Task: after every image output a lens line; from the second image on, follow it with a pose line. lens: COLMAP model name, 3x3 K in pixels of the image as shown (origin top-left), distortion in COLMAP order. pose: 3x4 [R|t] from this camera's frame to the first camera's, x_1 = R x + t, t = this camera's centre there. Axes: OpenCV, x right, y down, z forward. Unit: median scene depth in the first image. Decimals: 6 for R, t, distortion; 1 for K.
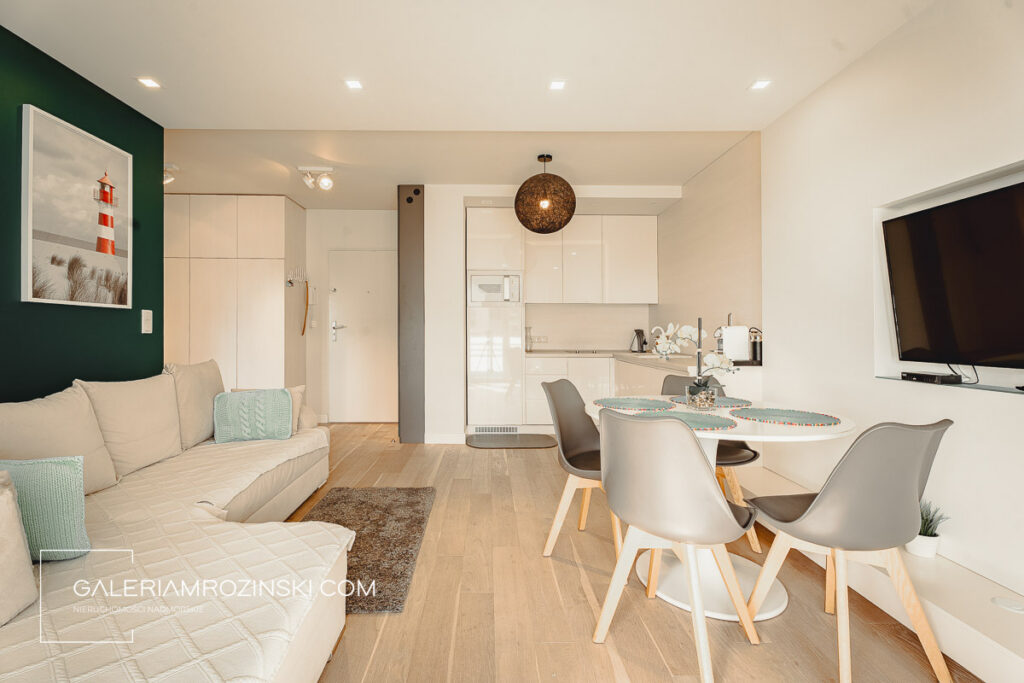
lens RADIAL K [[456.0, 0, 508.1], [0, 456.0, 329.9], [0, 0, 1]] dist [0.000079, -0.000139]
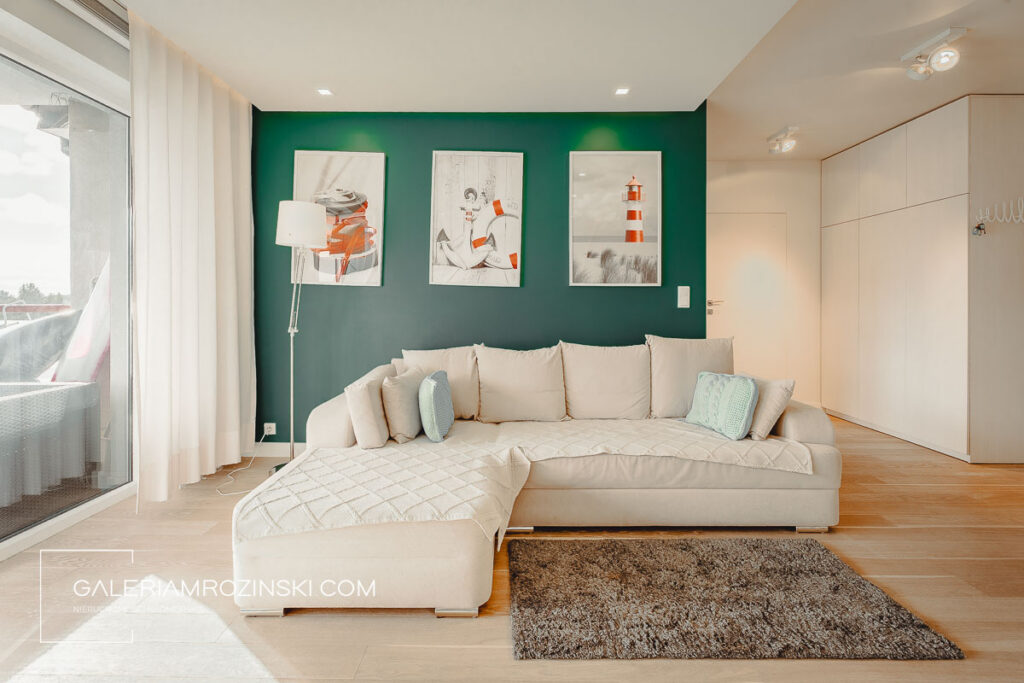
lens RADIAL K [[476.8, 0, 510.8], [0, 476.8, 309.6], [0, 0, 1]] dist [0.000939, 0.000272]
pose [[-0.044992, 0.003800, -0.998980, 0.412797], [0.004573, 0.999983, 0.003598, 0.007094], [0.998977, -0.004407, -0.045009, 0.724075]]
